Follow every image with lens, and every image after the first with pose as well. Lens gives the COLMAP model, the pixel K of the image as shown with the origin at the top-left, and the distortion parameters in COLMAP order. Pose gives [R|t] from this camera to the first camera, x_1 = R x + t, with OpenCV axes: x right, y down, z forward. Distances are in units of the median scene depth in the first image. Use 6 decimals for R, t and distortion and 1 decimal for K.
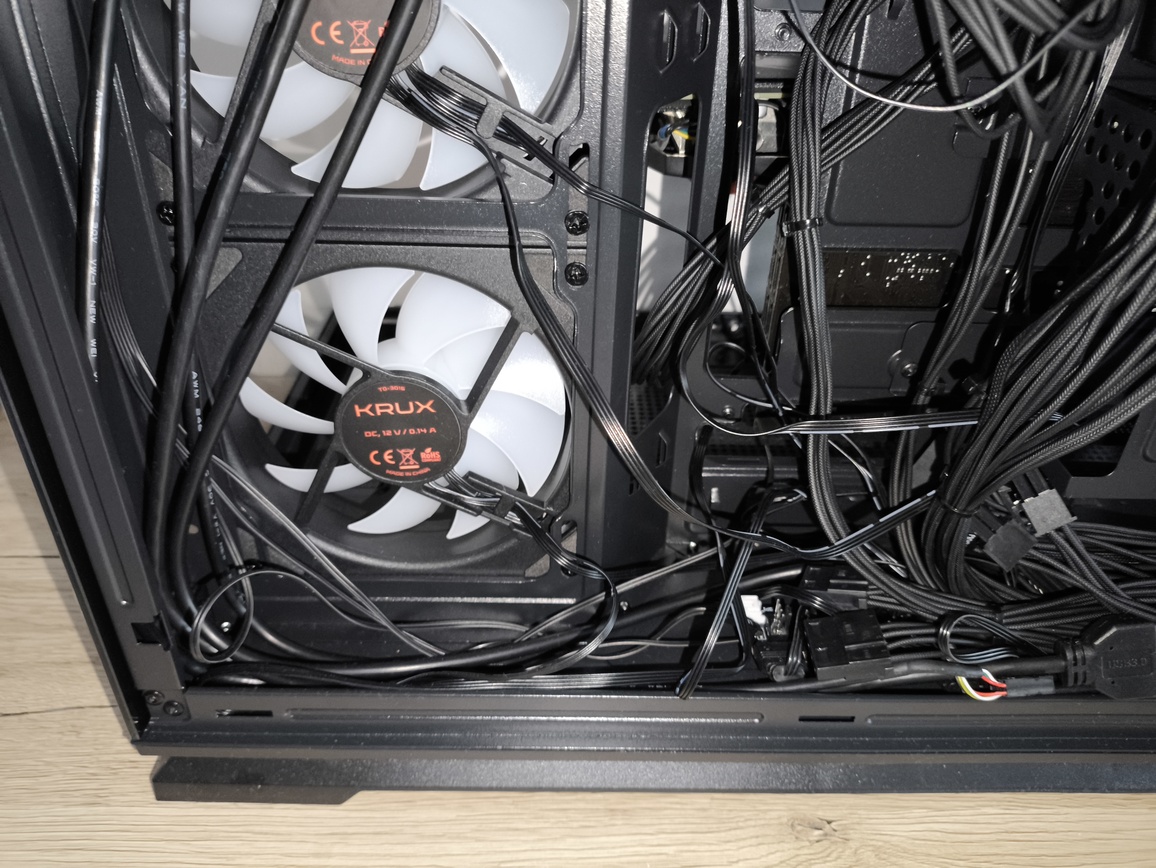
lens RADIAL K [[868.9, 0, 586.0], [0, 868.9, 440.1], [0, 0, 1]] dist [0.032255, -0.035752]
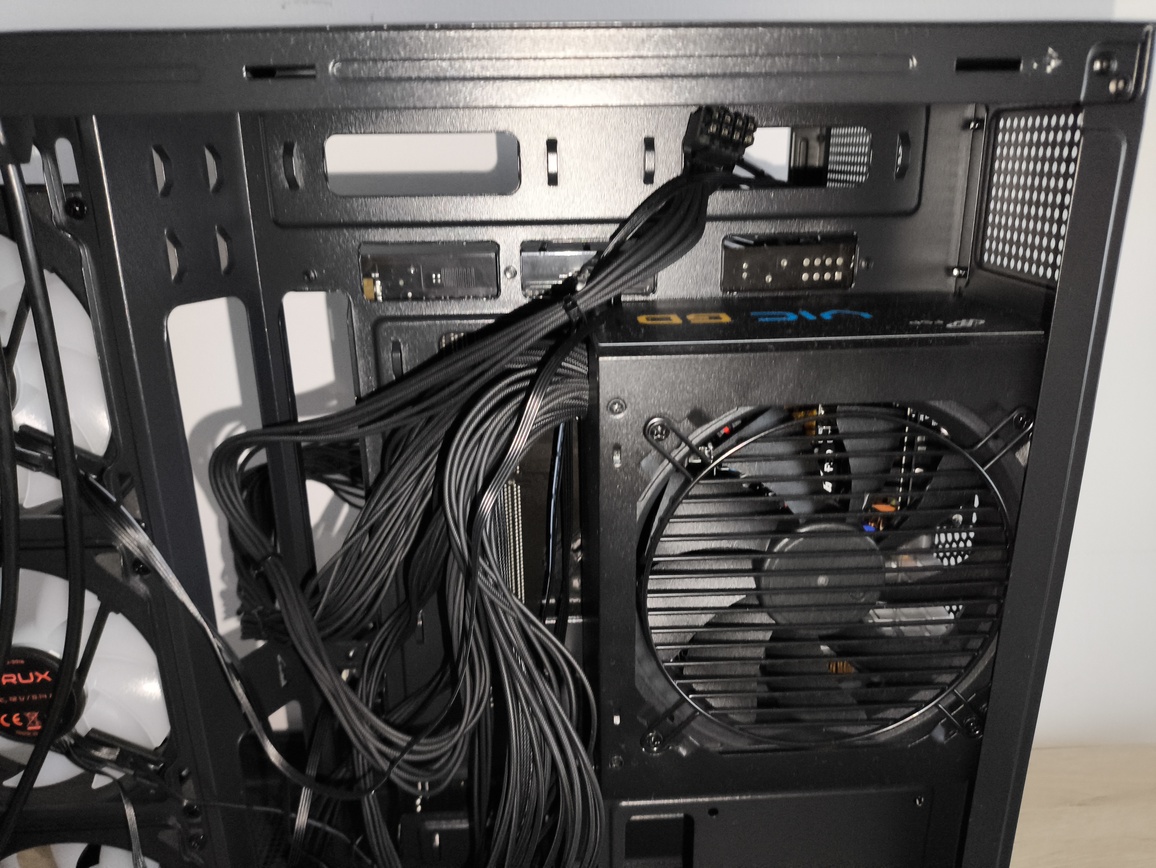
lens RADIAL K [[868.9, 0, 572.2], [0, 868.9, 426.6], [0, 0, 1]] dist [0.032255, -0.035752]
pose [[0.998612, -0.051587, 0.010621, 0.566554], [0.052613, 0.967759, -0.246320, -0.424948], [0.002428, 0.246537, 0.969130, -0.506916]]
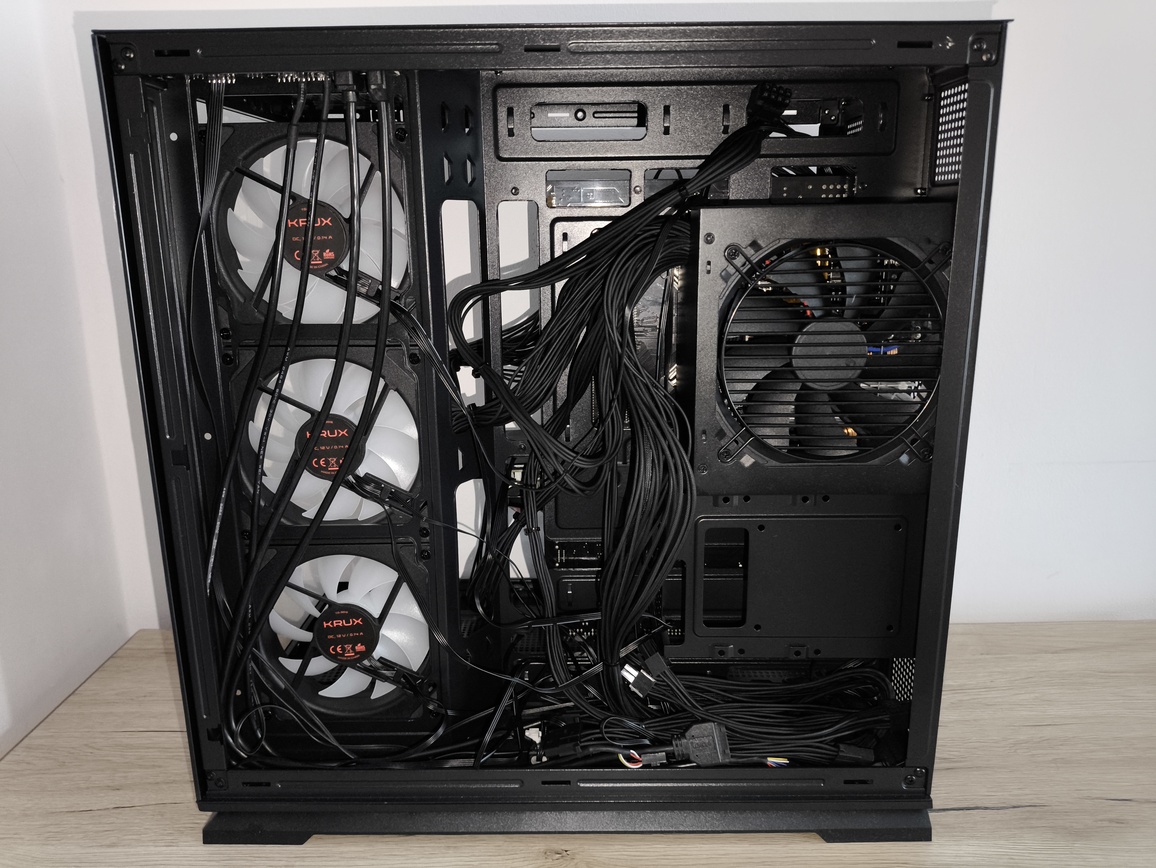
lens RADIAL K [[868.9, 0, 581.1], [0, 868.9, 433.4], [0, 0, 1]] dist [0.032255, -0.035752]
pose [[0.999067, -0.031205, -0.029861, 0.418055], [0.020149, 0.948264, -0.316843, 0.203126], [0.038203, 0.315946, 0.948008, -1.072754]]
